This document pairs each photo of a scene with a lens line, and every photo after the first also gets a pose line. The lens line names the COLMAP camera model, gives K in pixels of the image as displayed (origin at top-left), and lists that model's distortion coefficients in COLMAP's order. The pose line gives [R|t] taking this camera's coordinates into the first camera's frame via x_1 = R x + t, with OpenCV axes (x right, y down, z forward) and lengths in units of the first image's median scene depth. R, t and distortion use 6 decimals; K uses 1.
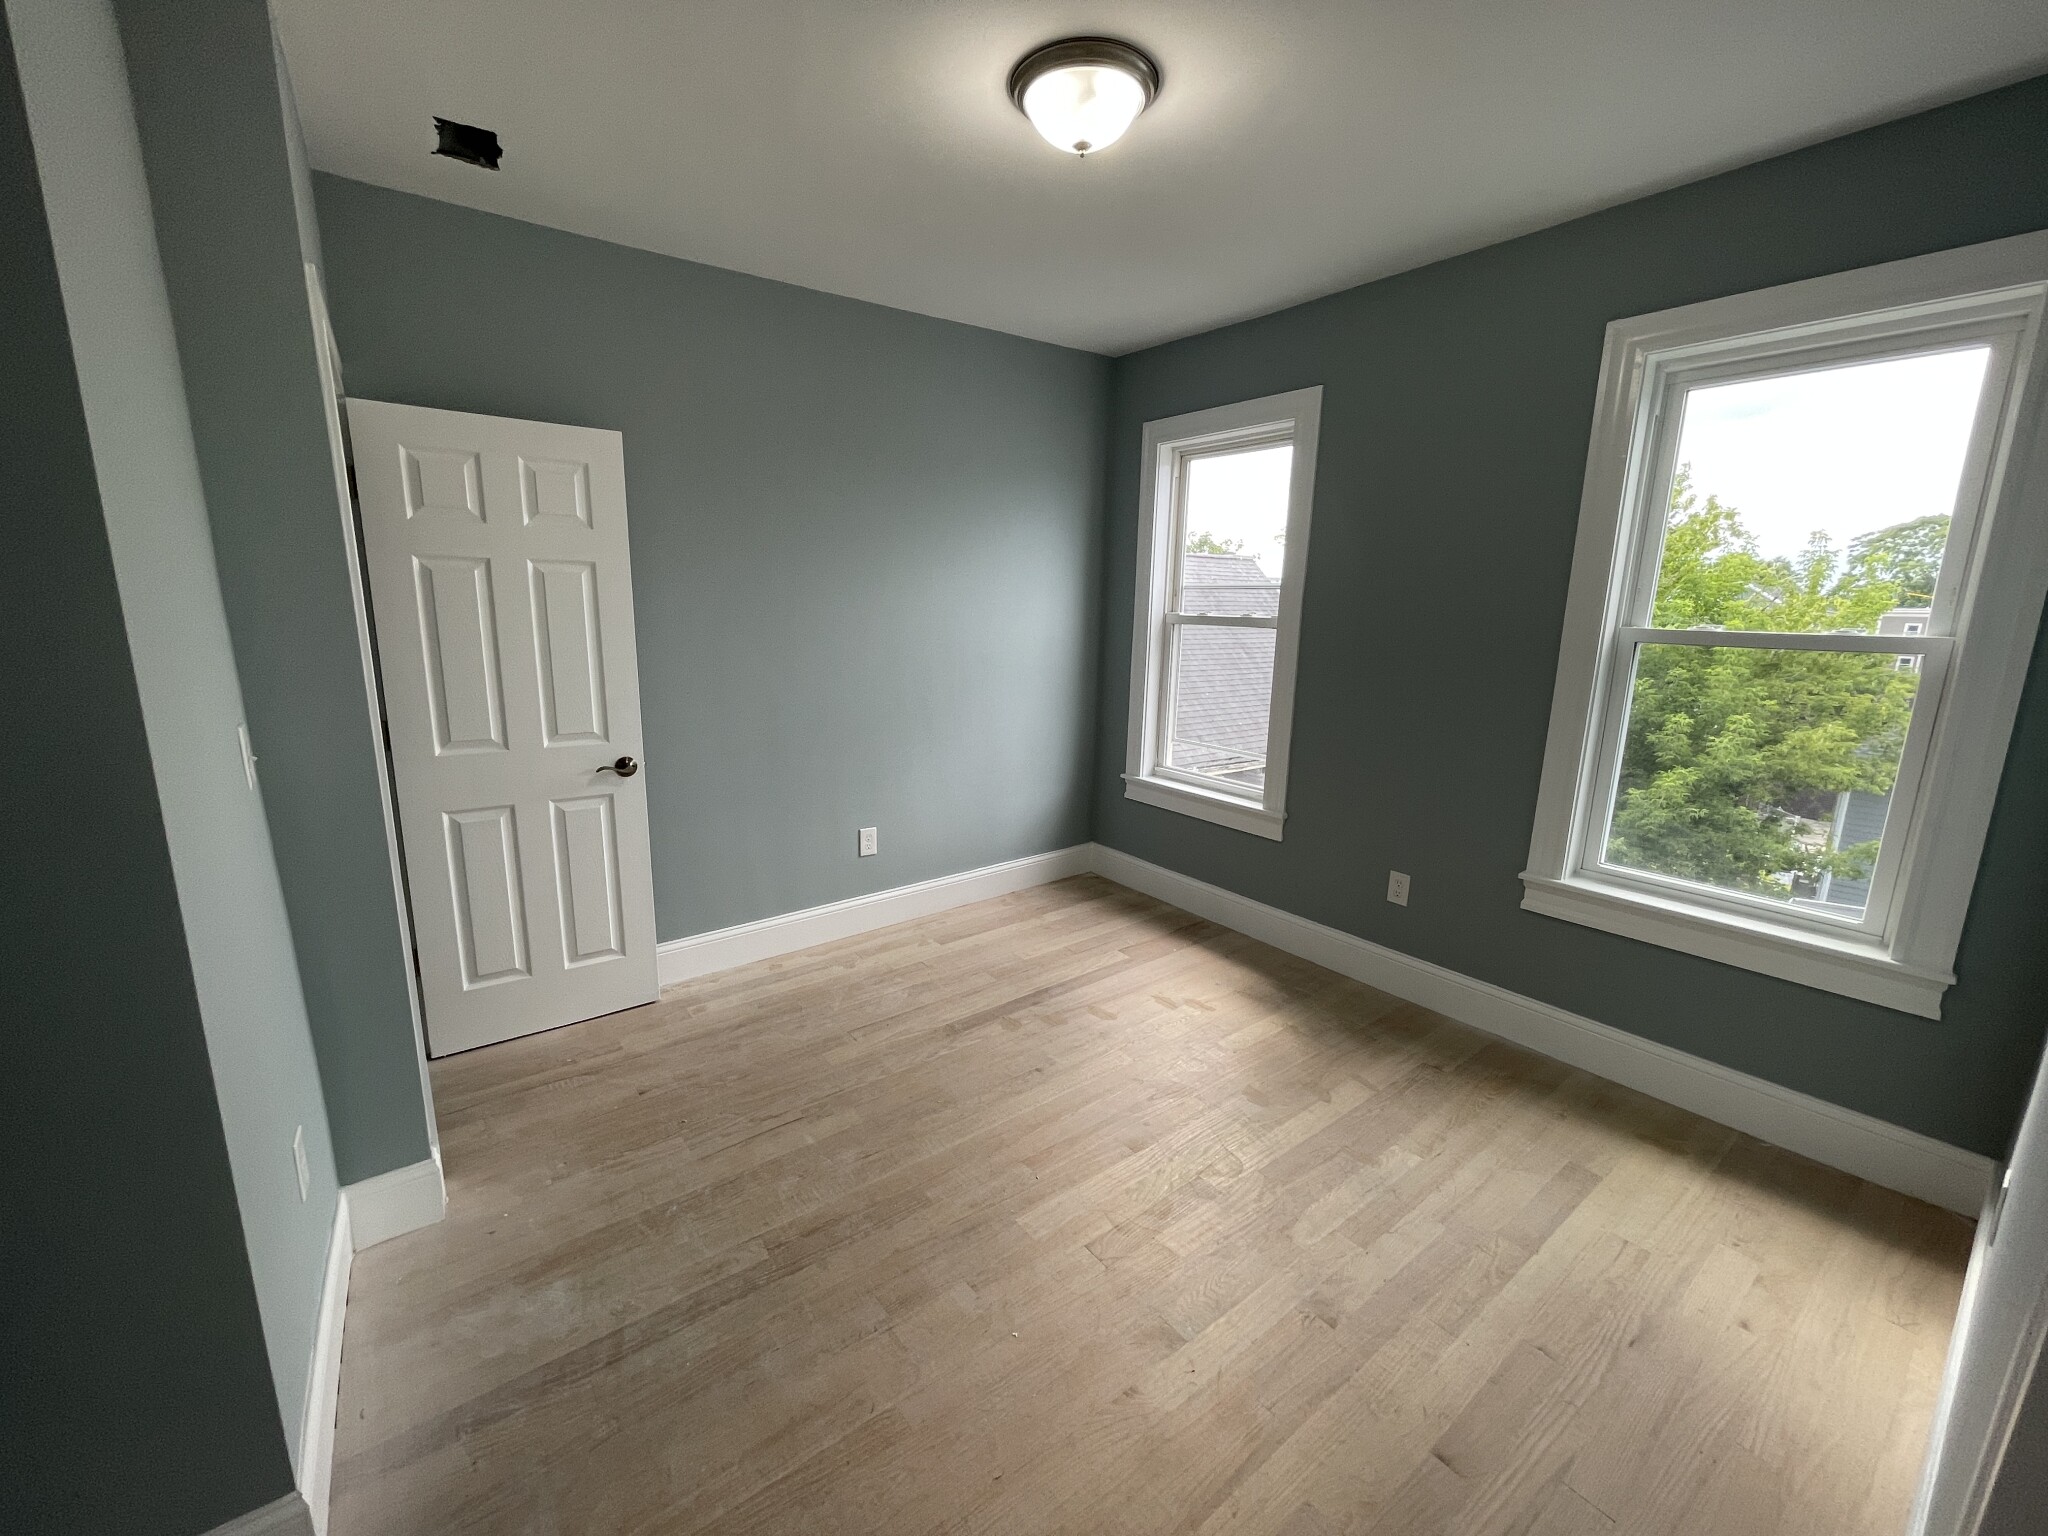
lens RADIAL K [[825.4, 0, 1021.3], [0, 825.4, 767.4], [0, 0, 1]] dist [-0.005656, 0.002341]
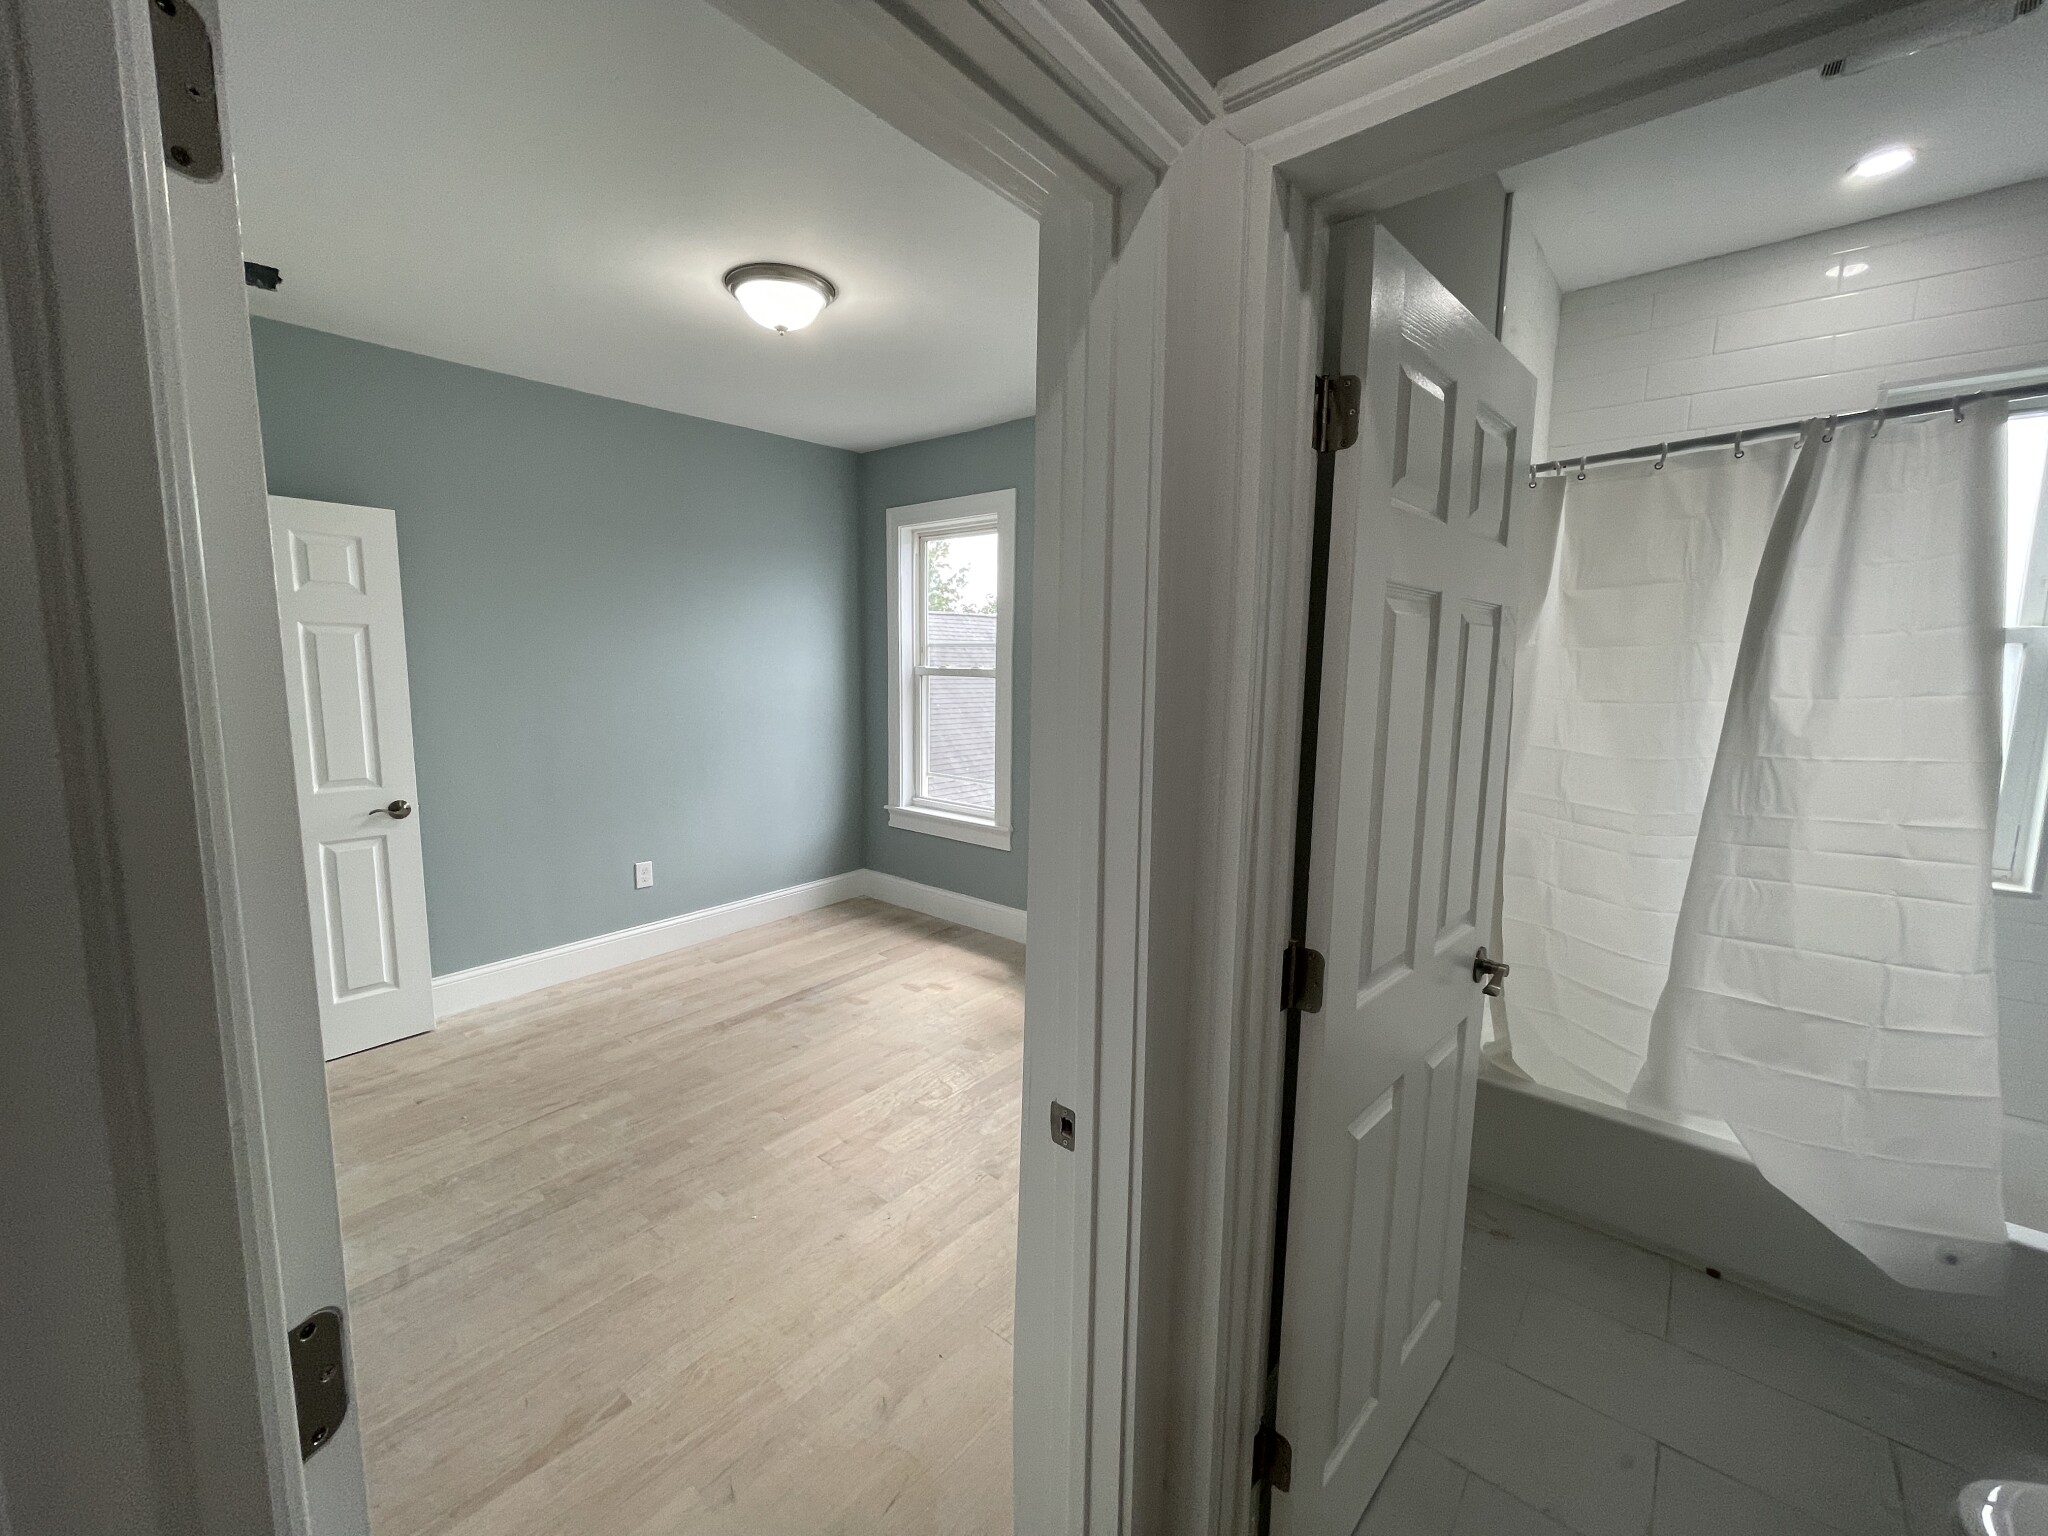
lens RADIAL K [[825.4, 0, 1021.3], [0, 825.4, 767.4], [0, 0, 1]] dist [-0.005656, 0.002341]
pose [[0.975605, -0.035677, 0.216615, 0.085823], [0.050273, 0.996794, -0.062246, 0.051235], [-0.213700, 0.071617, 0.974271, -0.232386]]
